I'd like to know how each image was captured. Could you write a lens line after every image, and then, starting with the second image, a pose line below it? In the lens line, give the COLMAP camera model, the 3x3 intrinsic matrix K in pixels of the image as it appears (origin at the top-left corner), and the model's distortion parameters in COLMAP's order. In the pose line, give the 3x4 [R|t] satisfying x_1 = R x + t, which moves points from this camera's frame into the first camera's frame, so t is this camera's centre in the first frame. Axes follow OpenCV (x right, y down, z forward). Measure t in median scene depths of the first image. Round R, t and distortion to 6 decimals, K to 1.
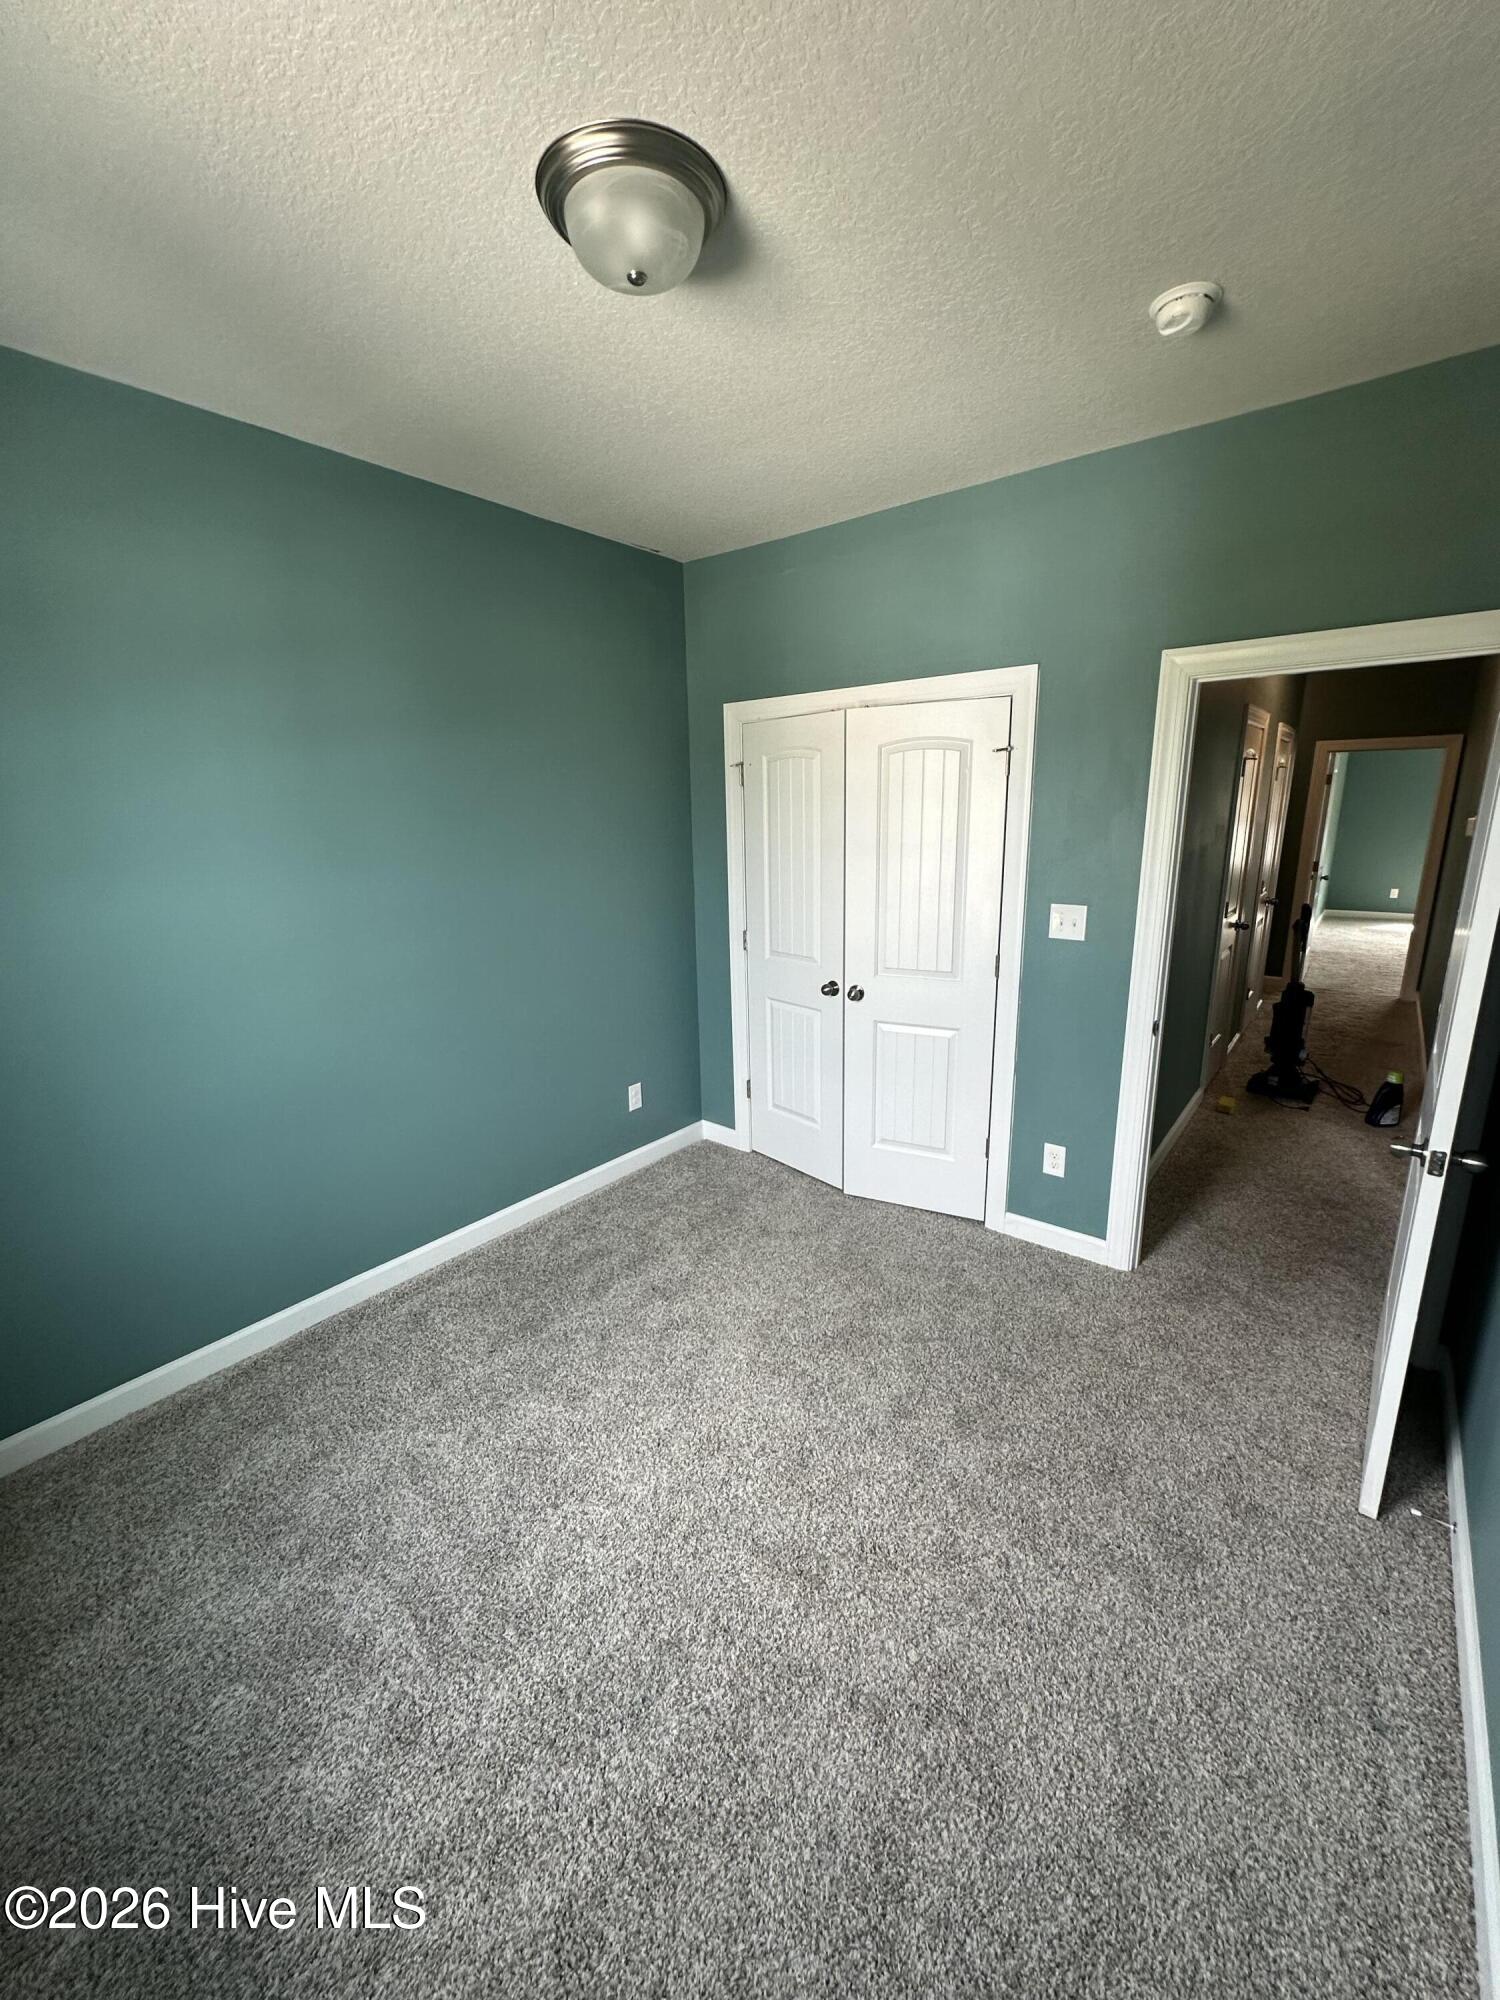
lens RADIAL K [[793.5, 0, 753.4], [0, 793.5, 988.8], [0, 0, 1]] dist [-0.002654, 0.000543]
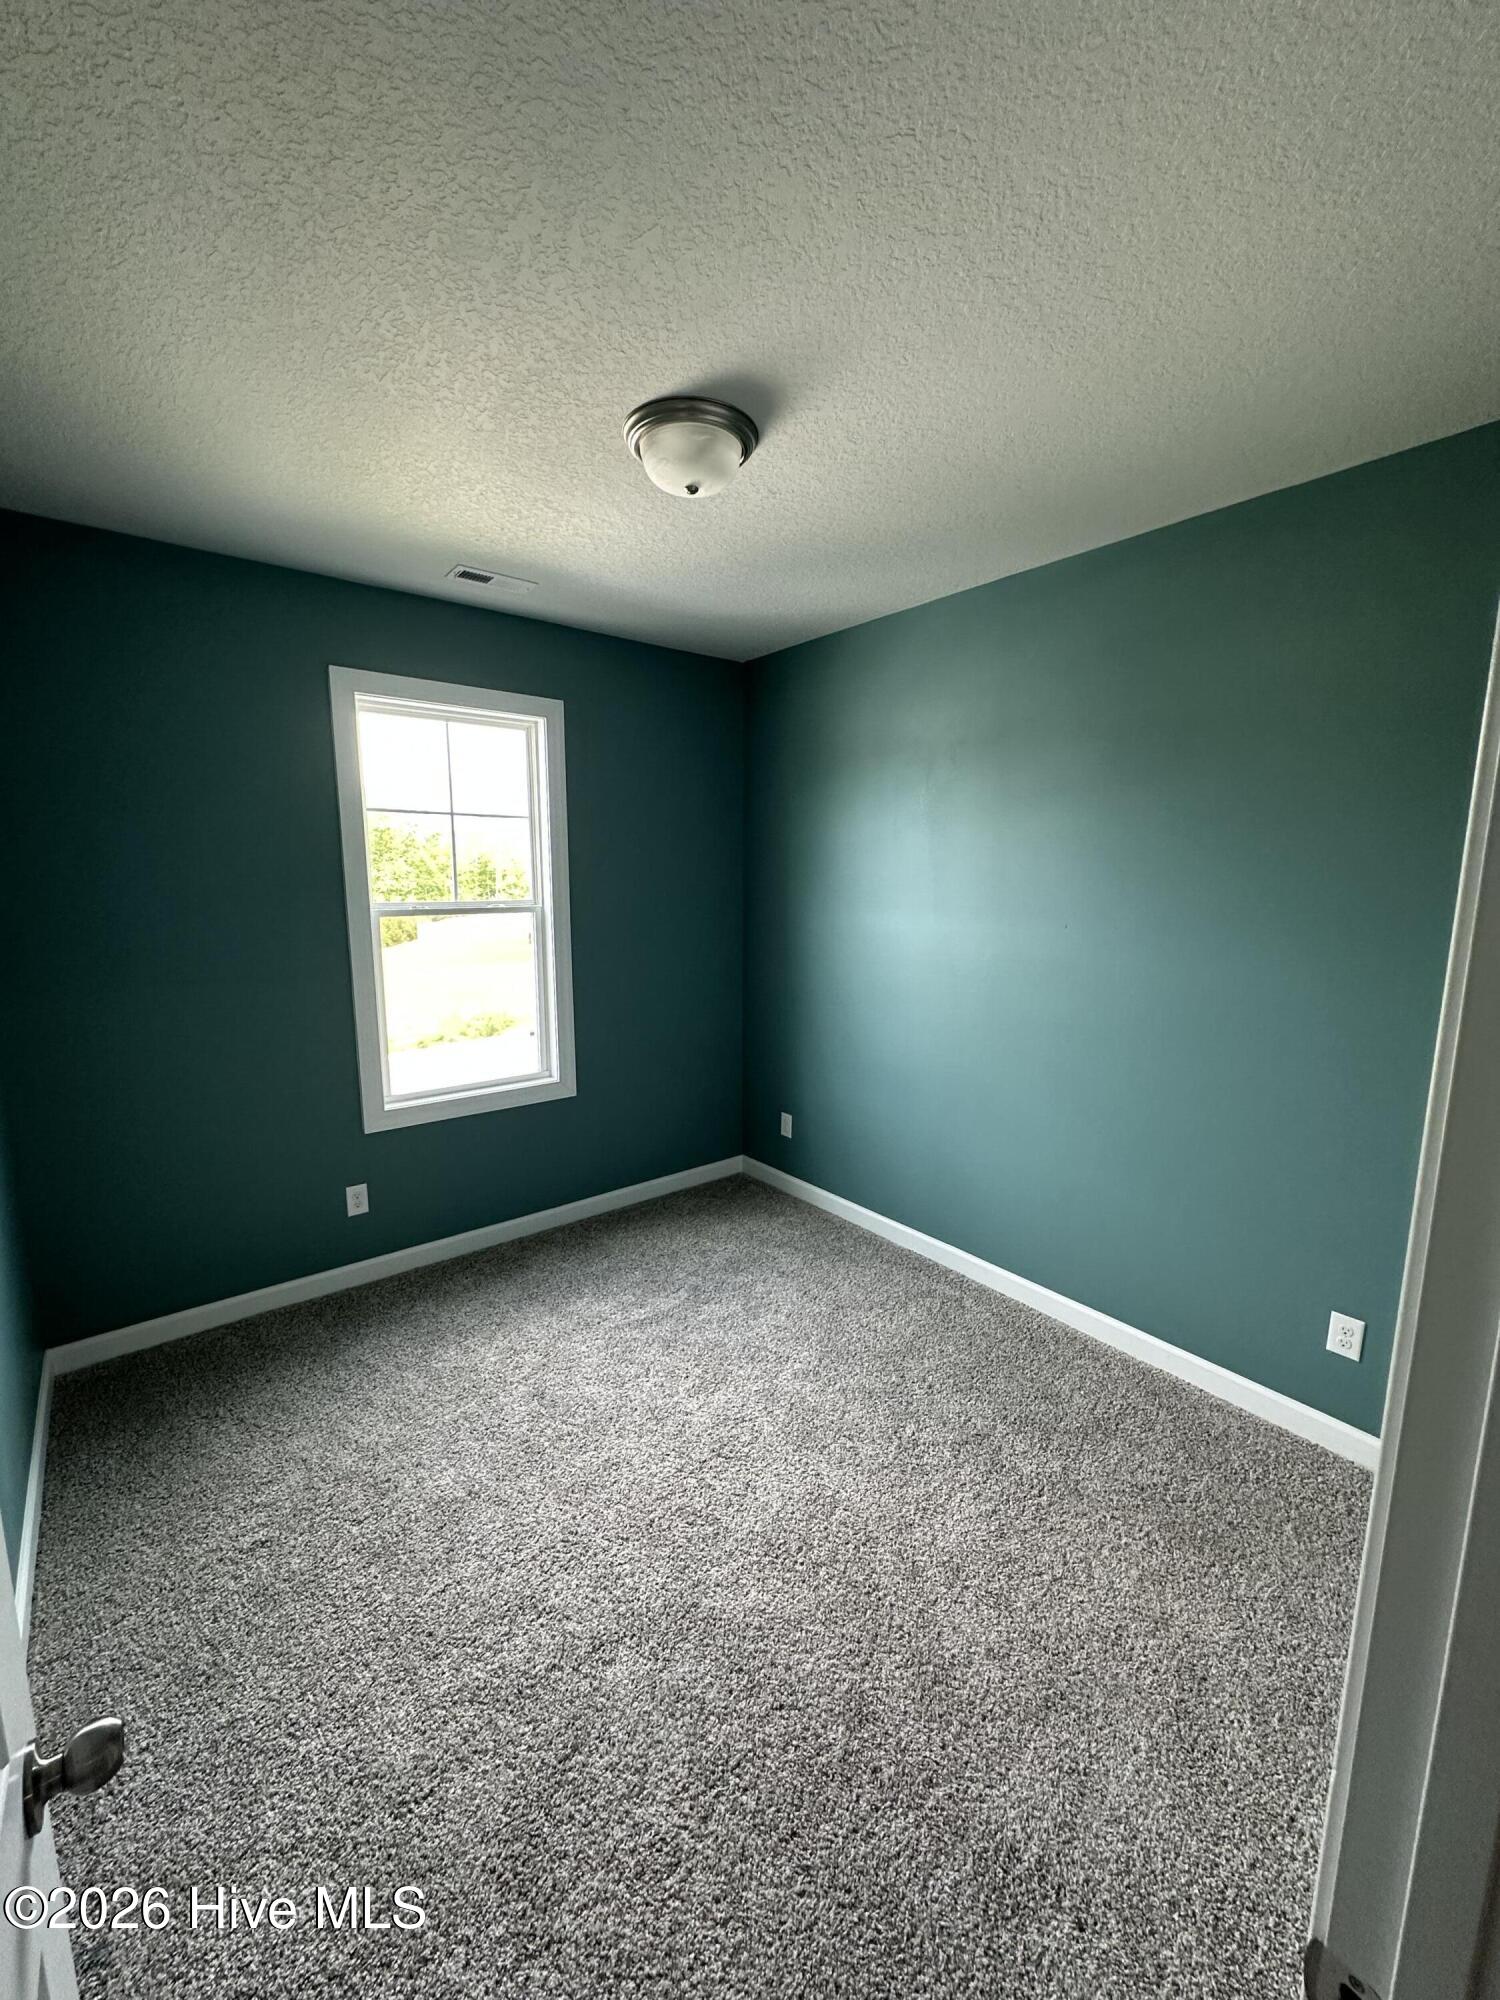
lens RADIAL K [[793.5, 0, 747.5], [0, 793.5, 993.9], [0, 0, 1]] dist [-0.002654, 0.000543]
pose [[-0.213383, 0.169631, -0.962129, 0.870107], [-0.220364, 0.951075, 0.216555, -0.257716], [0.951792, 0.258227, -0.165562, 1.041281]]
